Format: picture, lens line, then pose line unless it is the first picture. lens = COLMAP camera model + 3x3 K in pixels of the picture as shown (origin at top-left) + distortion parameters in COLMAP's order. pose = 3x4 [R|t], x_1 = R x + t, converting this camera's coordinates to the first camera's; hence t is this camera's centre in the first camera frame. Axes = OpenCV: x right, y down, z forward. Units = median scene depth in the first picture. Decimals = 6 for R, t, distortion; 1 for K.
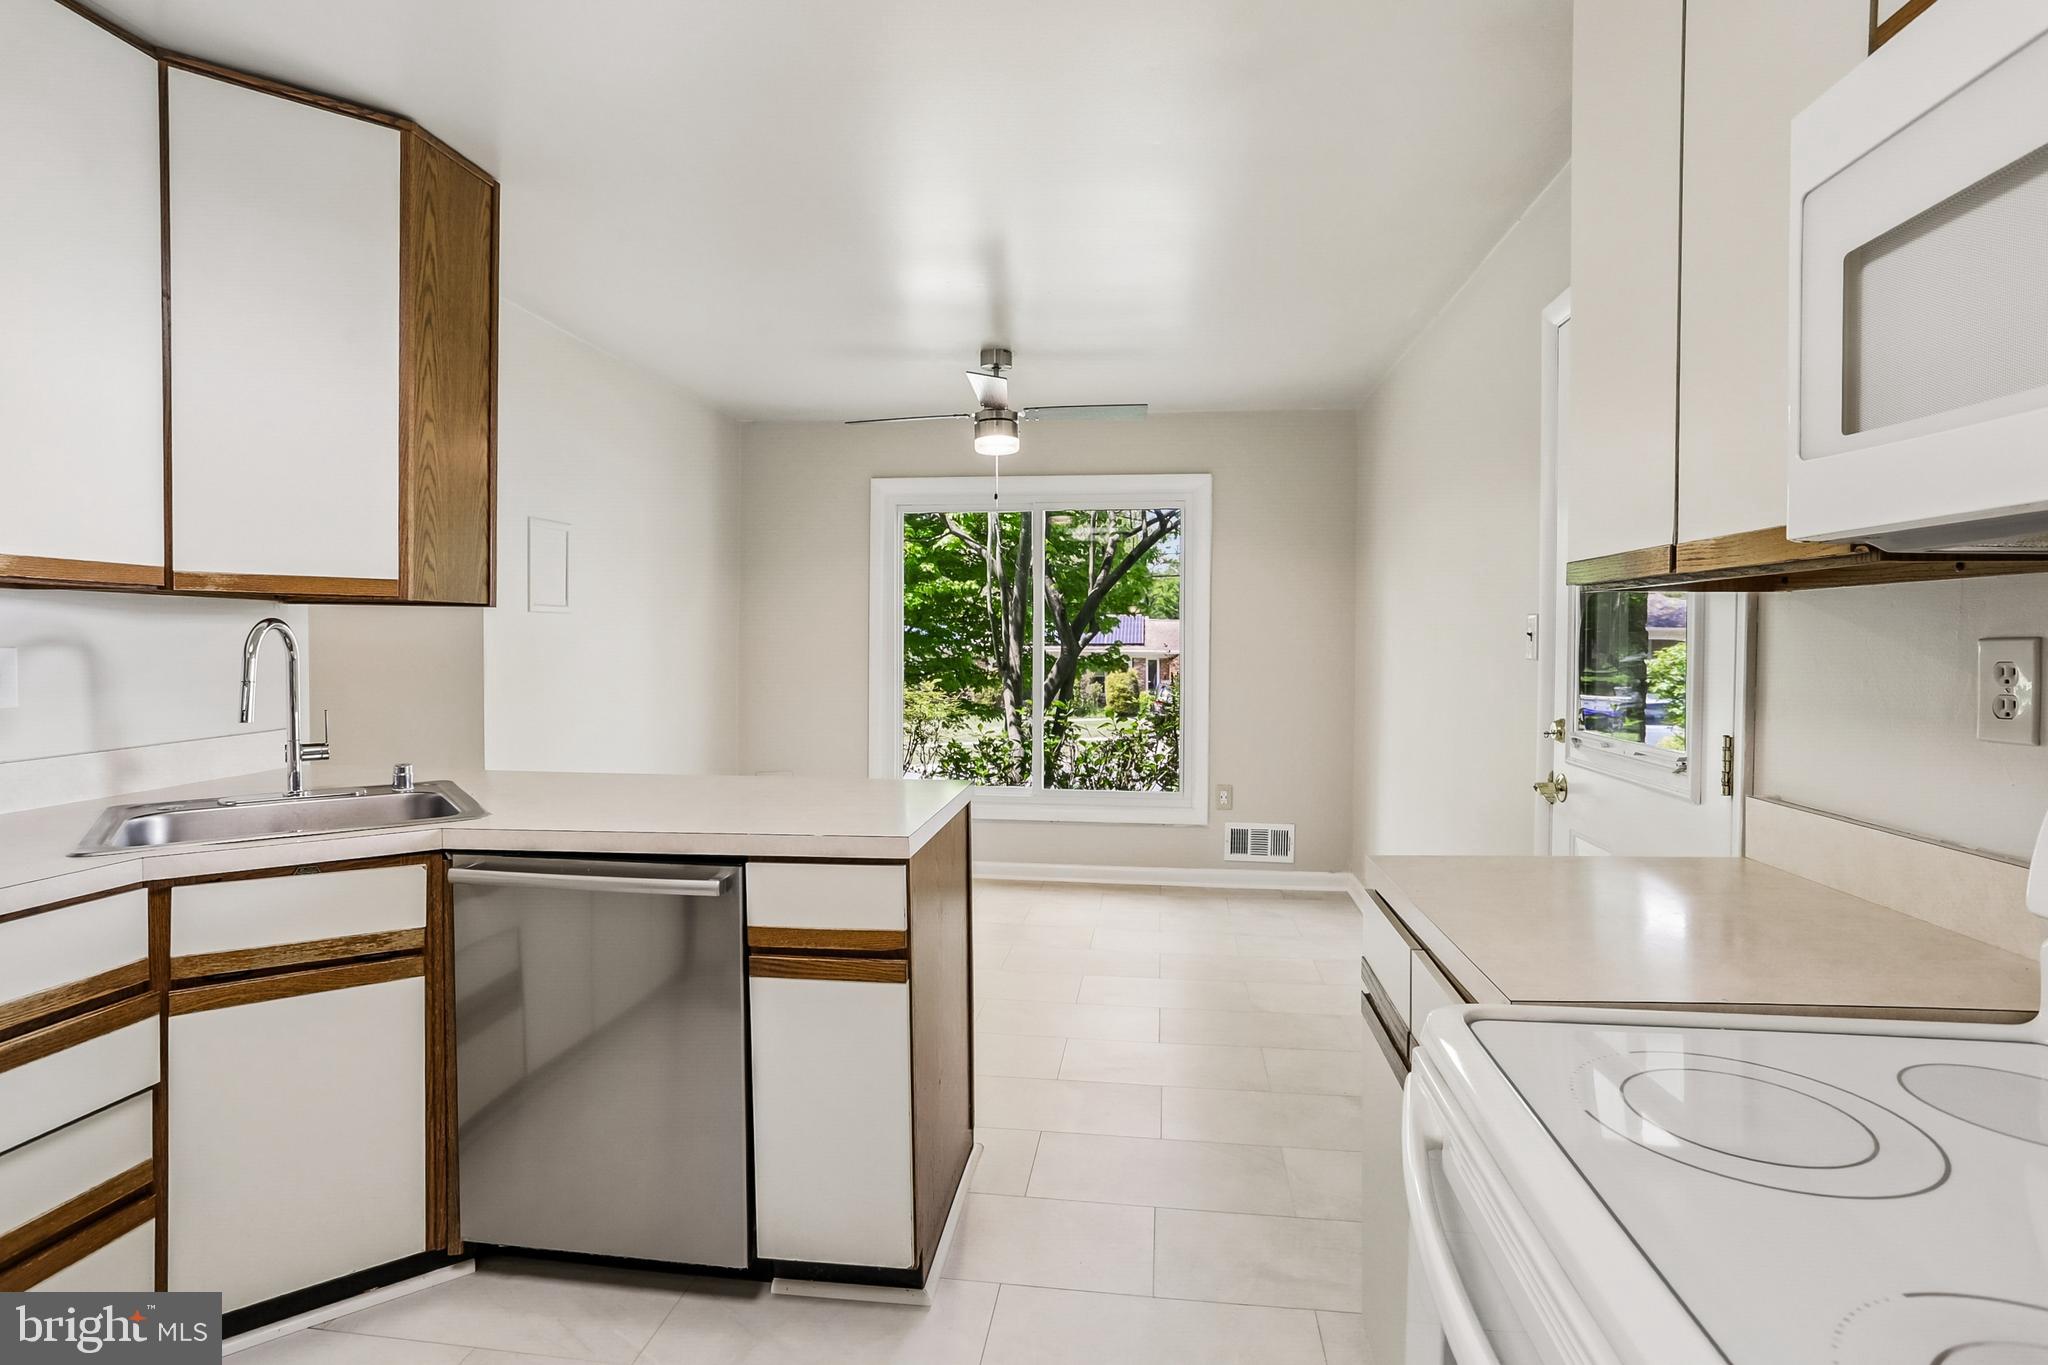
lens RADIAL K [[990.4, 0, 1023.0], [0, 990.4, 645.3], [0, 0, 1]] dist [-0.000652, 0.000242]
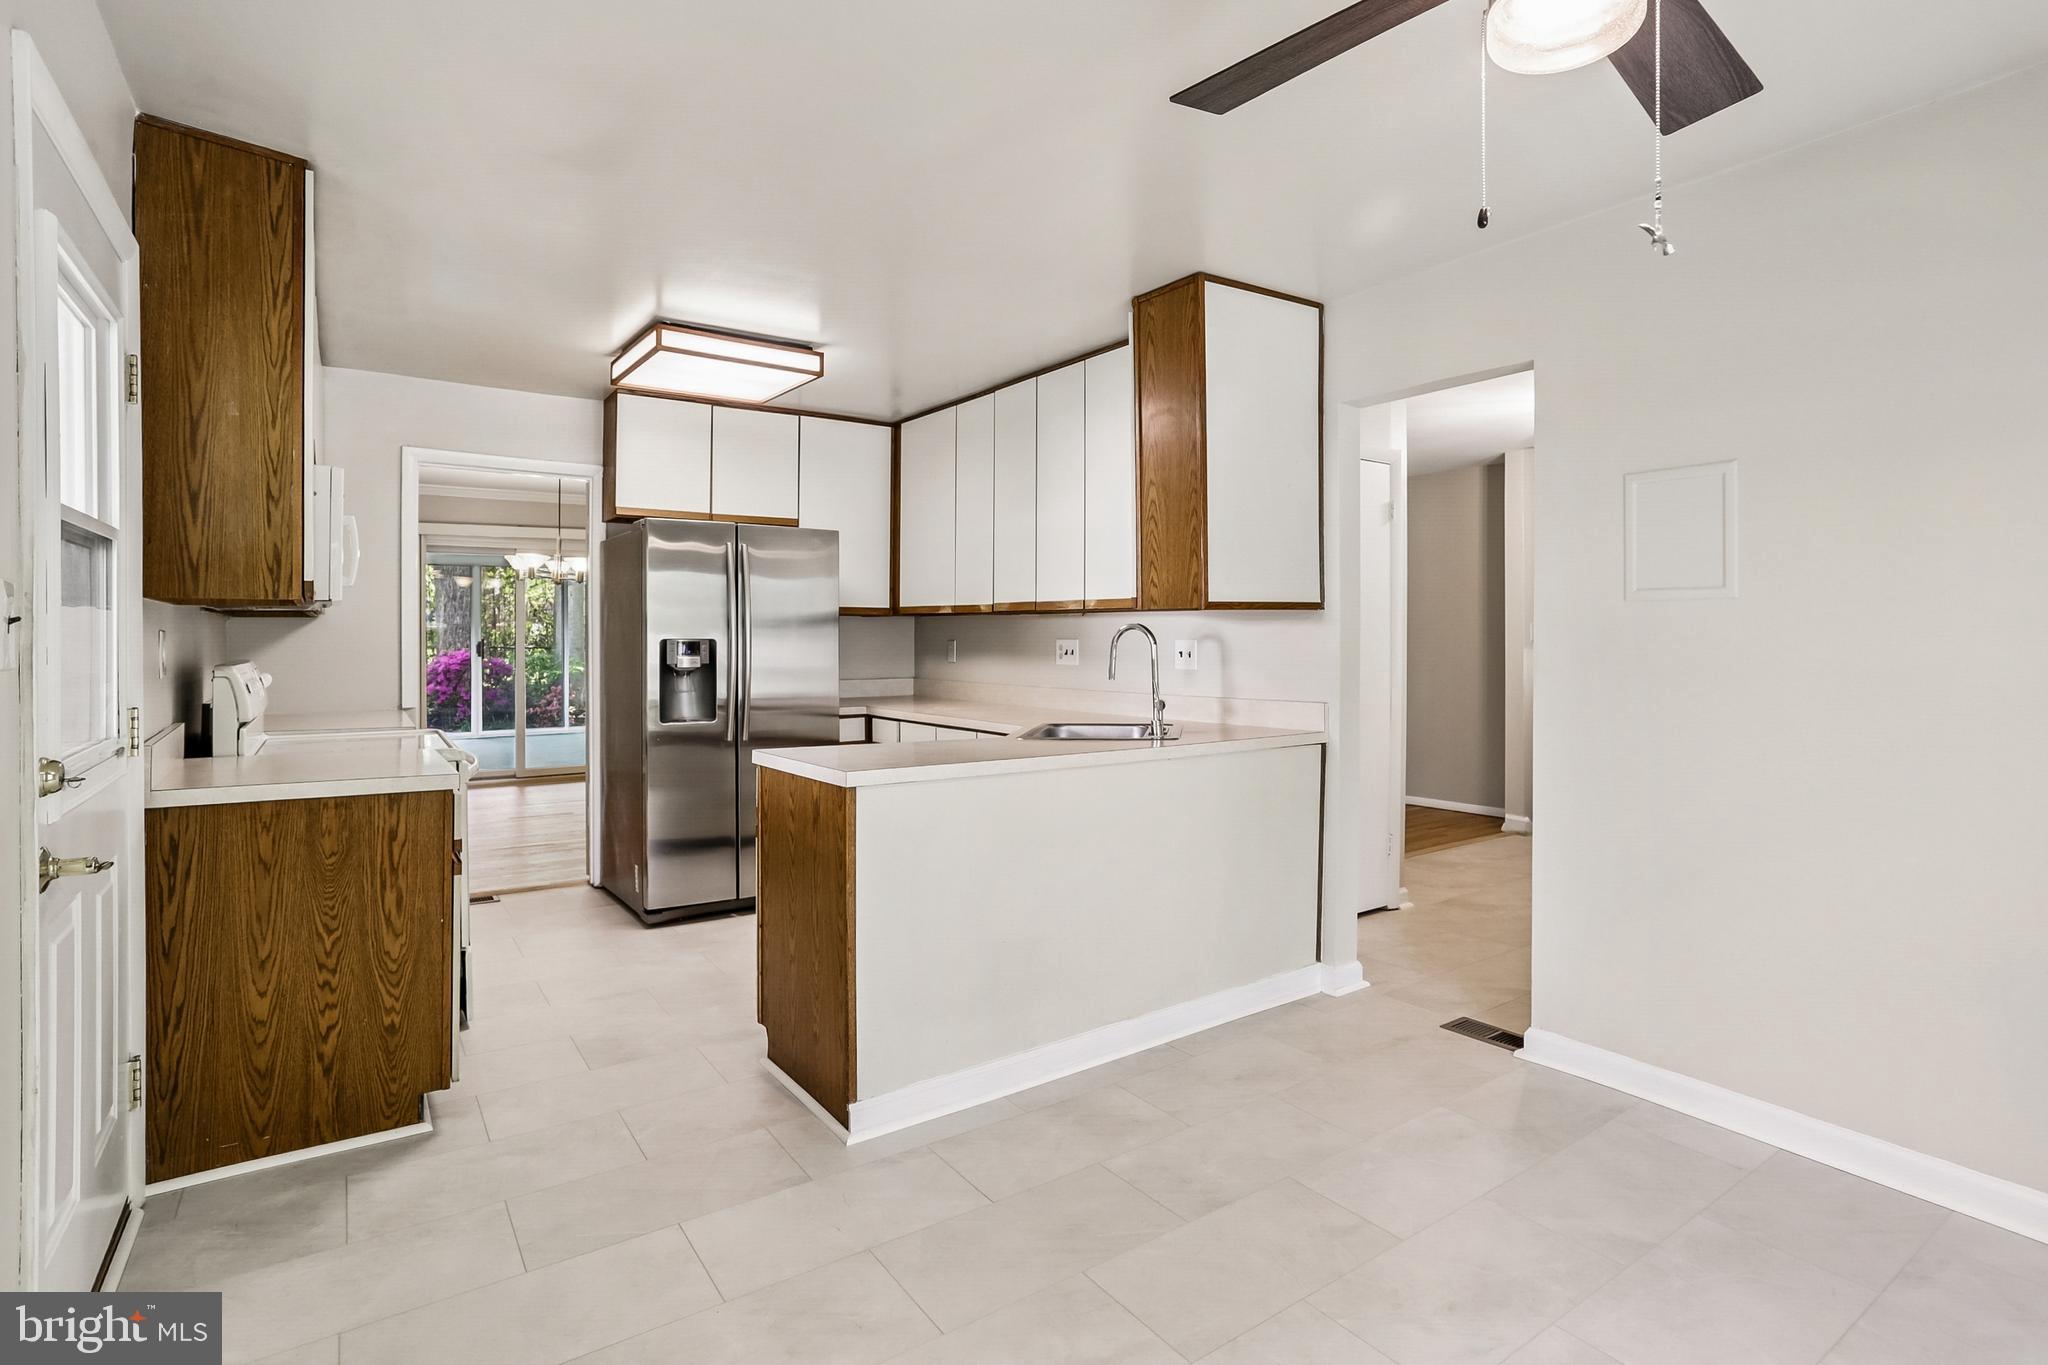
lens RADIAL K [[990.4, 0, 1023.0], [0, 990.4, 645.3], [0, 0, 1]] dist [-0.000652, 0.000242]
pose [[-0.753185, -0.002334, -0.657804, 0.213106], [-0.006711, 0.999969, 0.004137, 0.002374], [0.657774, 0.007531, -0.753178, 0.827696]]
